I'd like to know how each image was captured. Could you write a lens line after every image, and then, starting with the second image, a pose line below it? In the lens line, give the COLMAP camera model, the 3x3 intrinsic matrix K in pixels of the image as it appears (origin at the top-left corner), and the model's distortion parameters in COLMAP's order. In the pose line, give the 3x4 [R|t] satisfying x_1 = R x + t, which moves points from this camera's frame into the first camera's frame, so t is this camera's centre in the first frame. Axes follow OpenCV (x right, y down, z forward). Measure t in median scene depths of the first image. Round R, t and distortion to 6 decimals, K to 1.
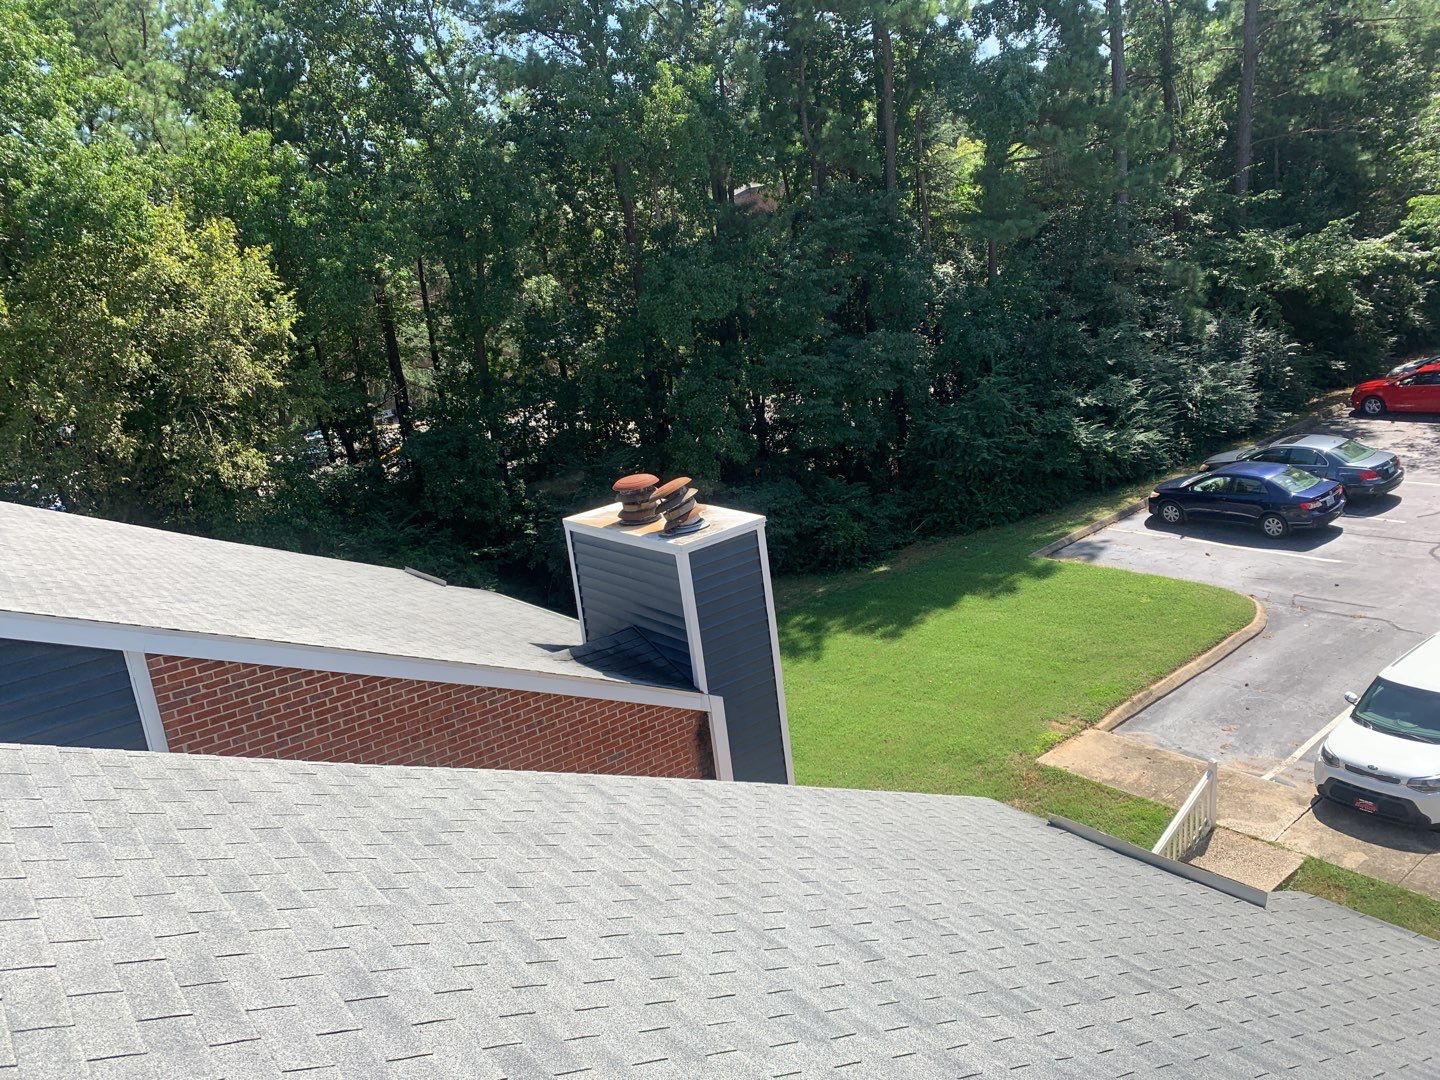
lens RADIAL K [[1103.5, 0, 707.9], [0, 1103.5, 533.5], [0, 0, 1]] dist [0.037585, -0.037885]
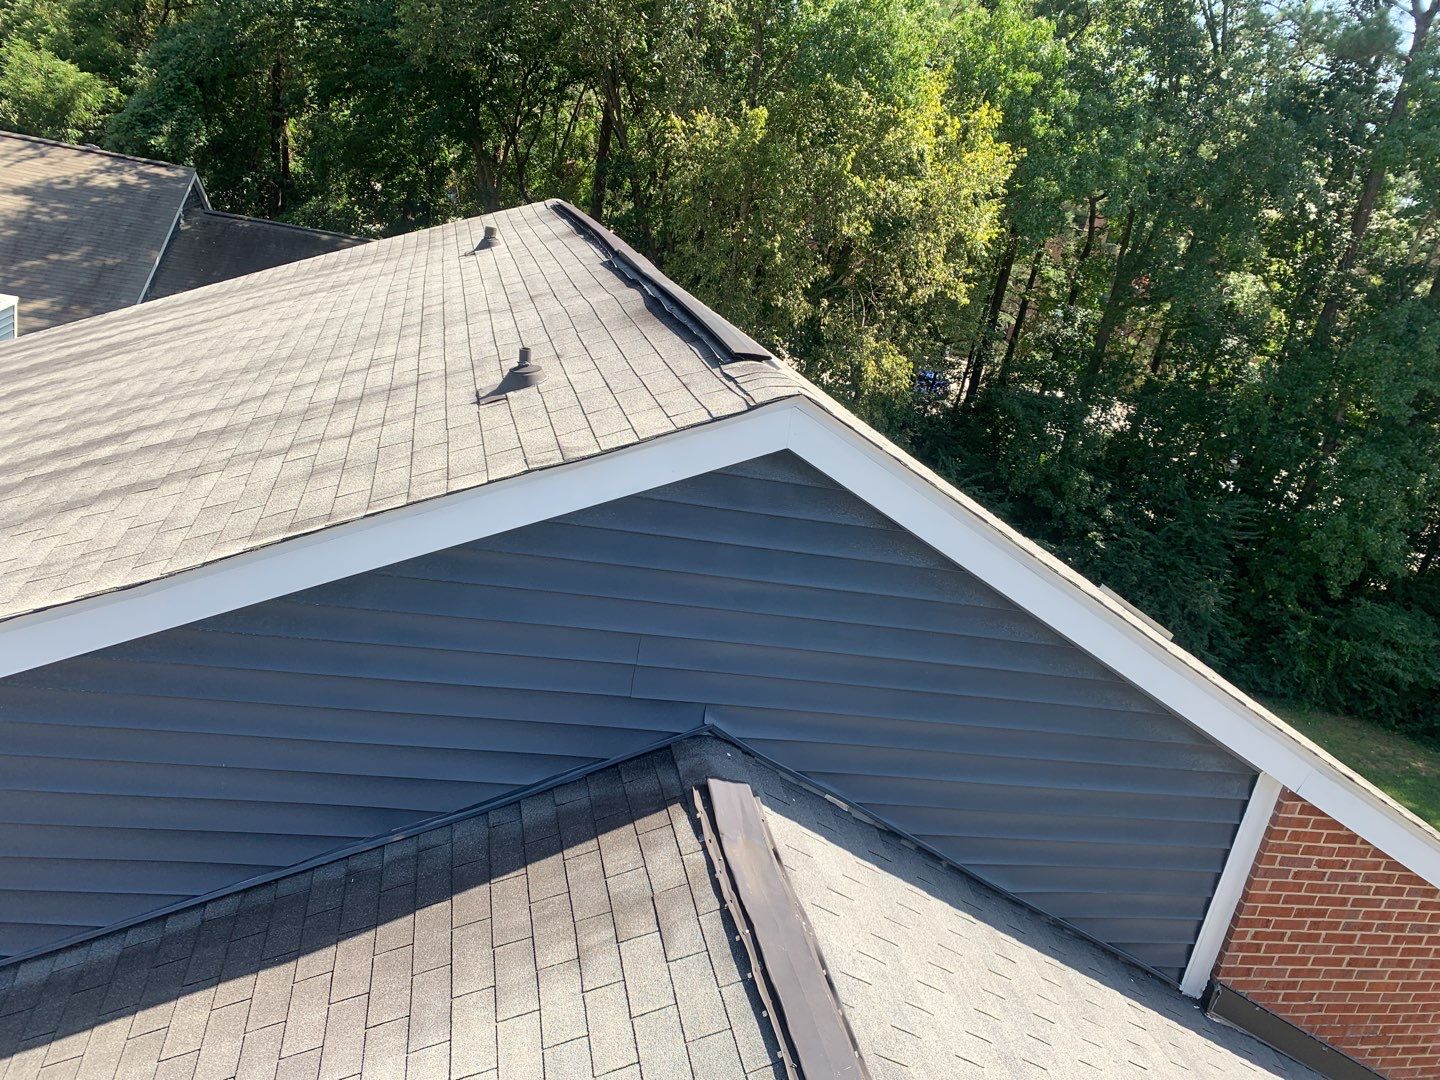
lens RADIAL K [[1103.5, 0, 713.5], [0, 1103.5, 533.4], [0, 0, 1]] dist [0.037585, -0.037885]
pose [[0.860256, 0.413834, -0.297828, -0.227712], [-0.397005, 0.910199, 0.118006, 0.010401], [0.319917, 0.016724, 0.947298, 0.101272]]
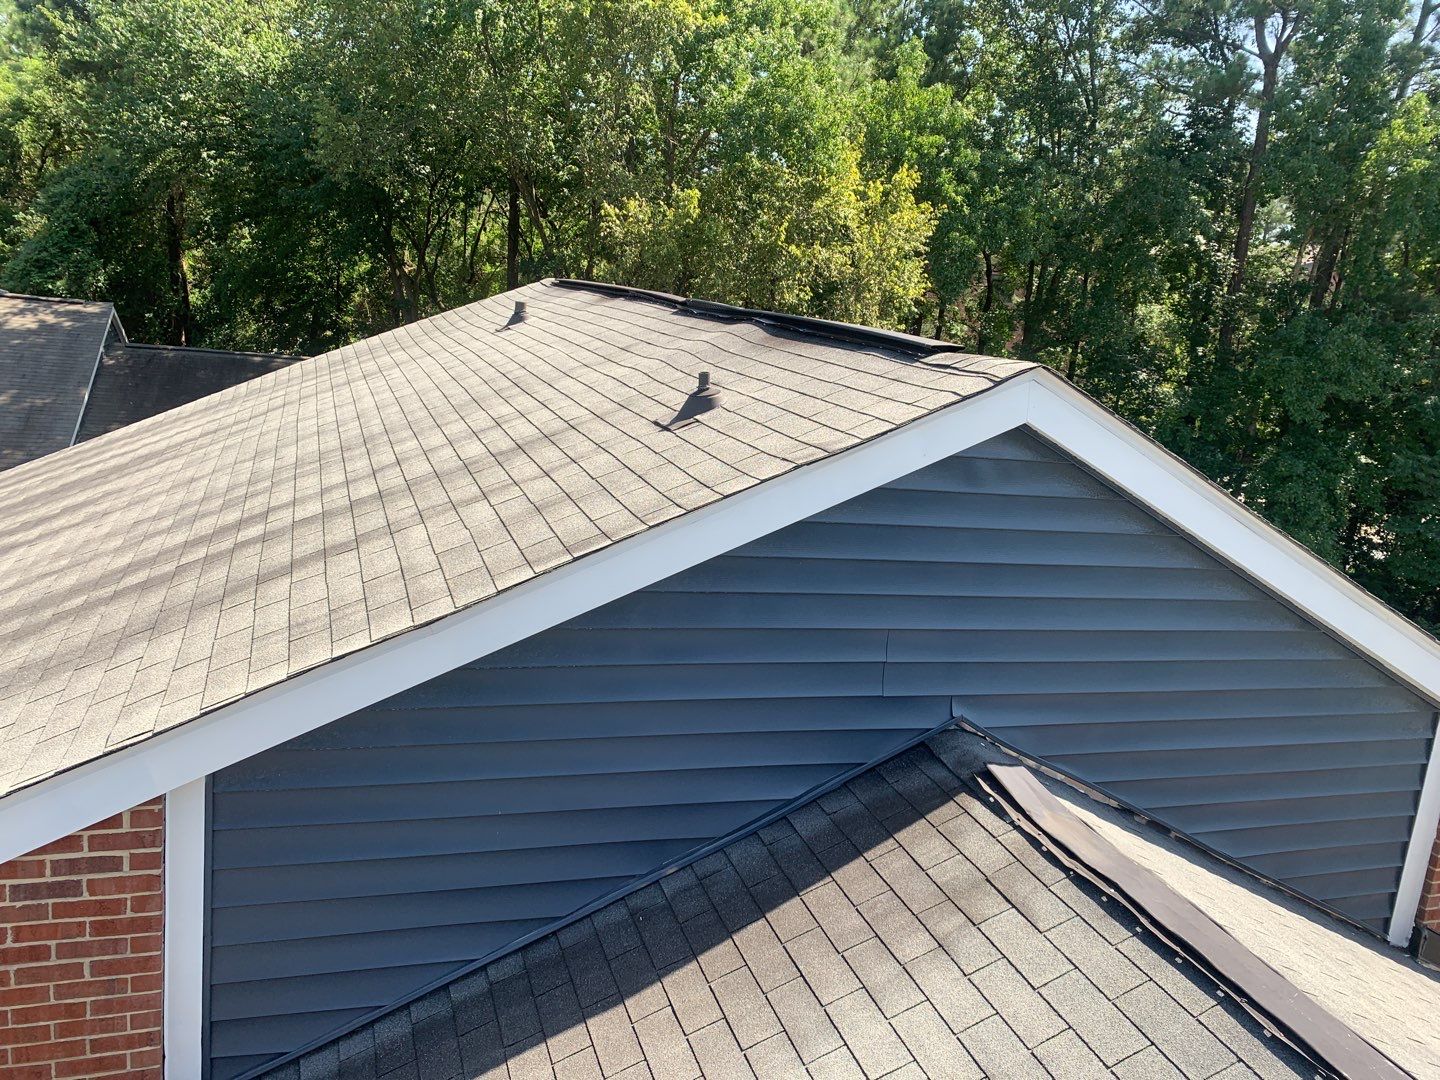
lens RADIAL K [[1103.5, 0, 714.4], [0, 1103.5, 537.8], [0, 0, 1]] dist [0.037585, -0.037885]
pose [[0.923906, 0.286941, -0.253106, -0.269675], [-0.291700, 0.956314, 0.019370, 0.041758], [0.247607, 0.055935, 0.967245, 0.087551]]
